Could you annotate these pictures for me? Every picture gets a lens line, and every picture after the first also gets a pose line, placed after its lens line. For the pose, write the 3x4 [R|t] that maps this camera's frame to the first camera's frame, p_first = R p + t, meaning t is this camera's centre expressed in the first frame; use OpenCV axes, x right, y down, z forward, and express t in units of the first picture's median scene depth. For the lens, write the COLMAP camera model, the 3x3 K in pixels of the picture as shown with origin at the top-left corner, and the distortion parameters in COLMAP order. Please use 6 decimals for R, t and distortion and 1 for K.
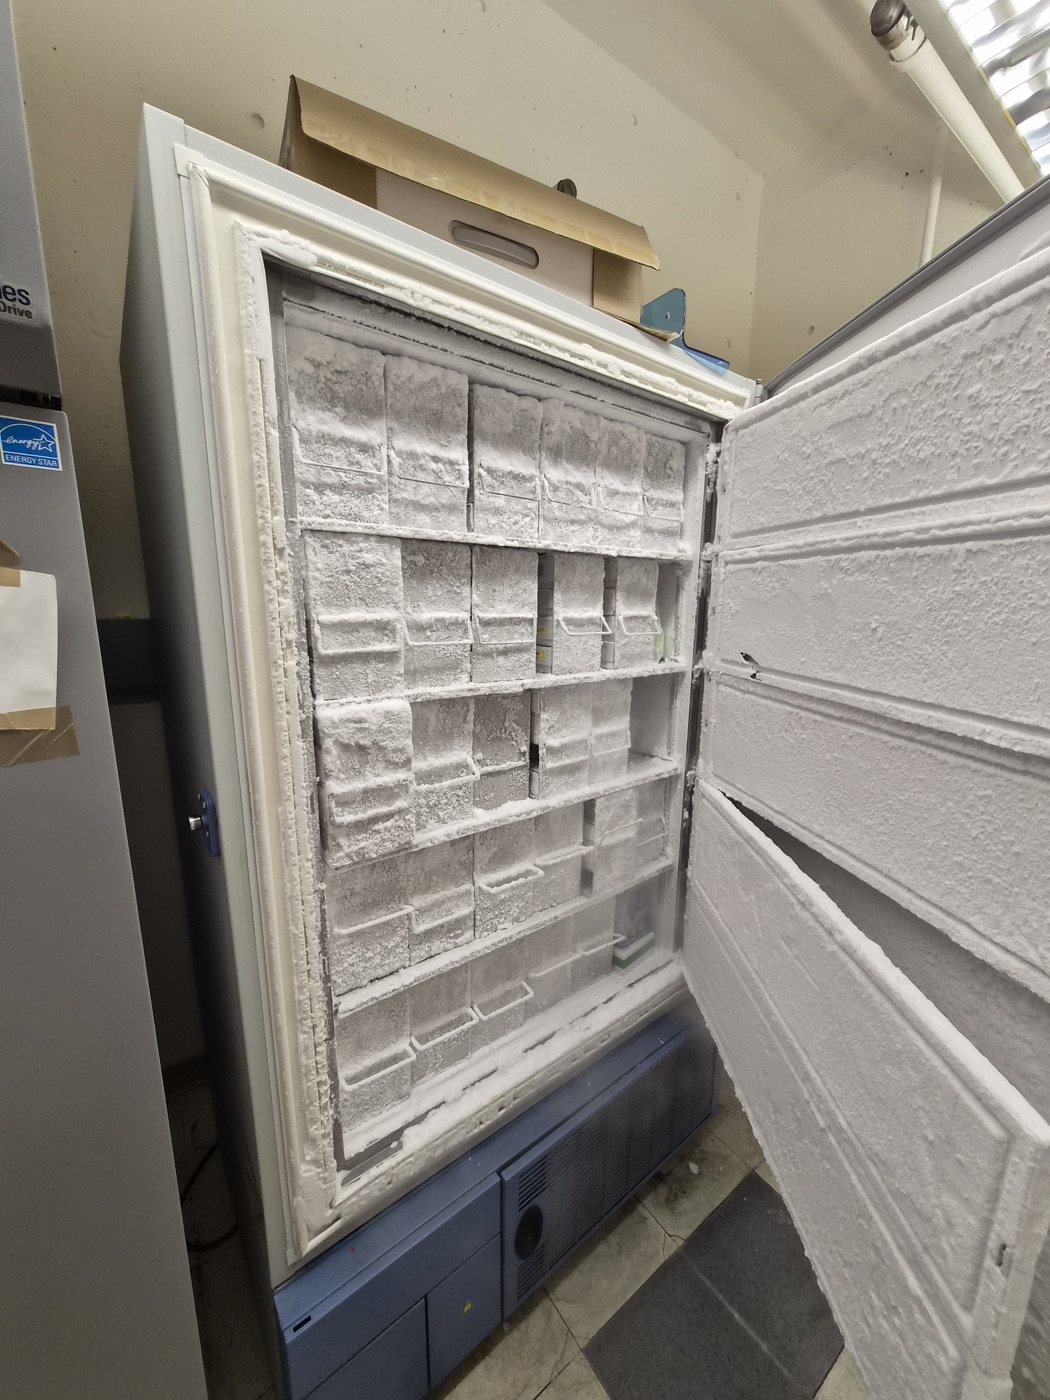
lens RADIAL K [[556.1, 0, 528.3], [0, 556.1, 704.4], [0, 0, 1]] dist [0.000231, 0.000014]
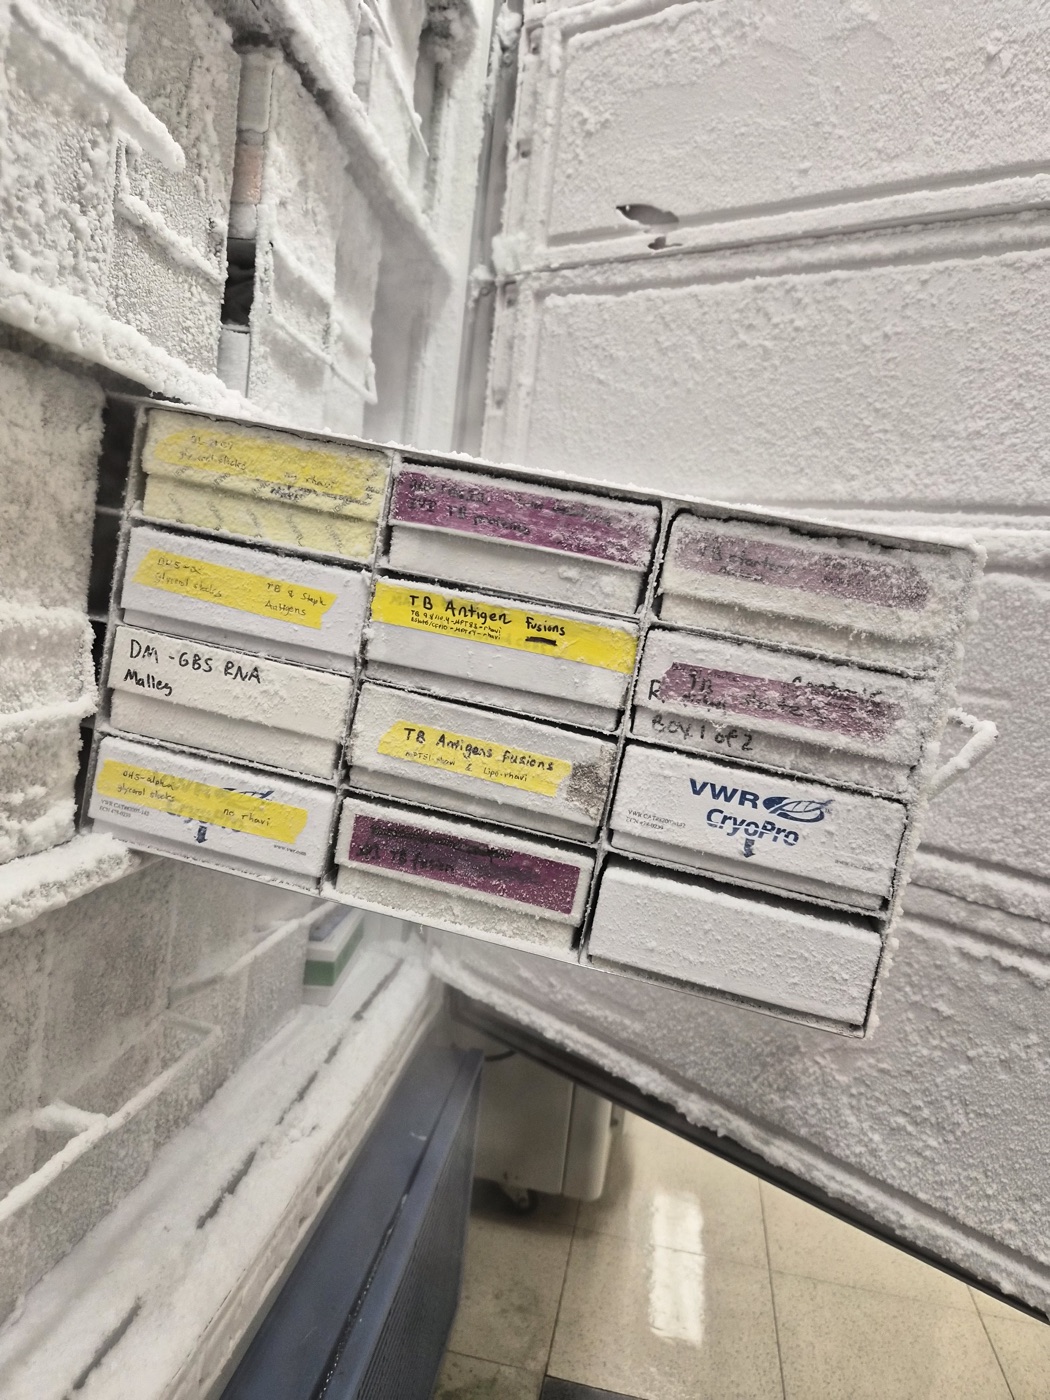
lens RADIAL K [[956.3, 0, 525.3], [0, 956.3, 700.8], [0, 0, 1]] dist [0.006053, 0.000522]
pose [[0.708682, 0.003405, 0.705520, -0.266476], [0.037154, 0.998421, -0.042139, 0.375172], [-0.704549, 0.056076, 0.707436, 0.495994]]
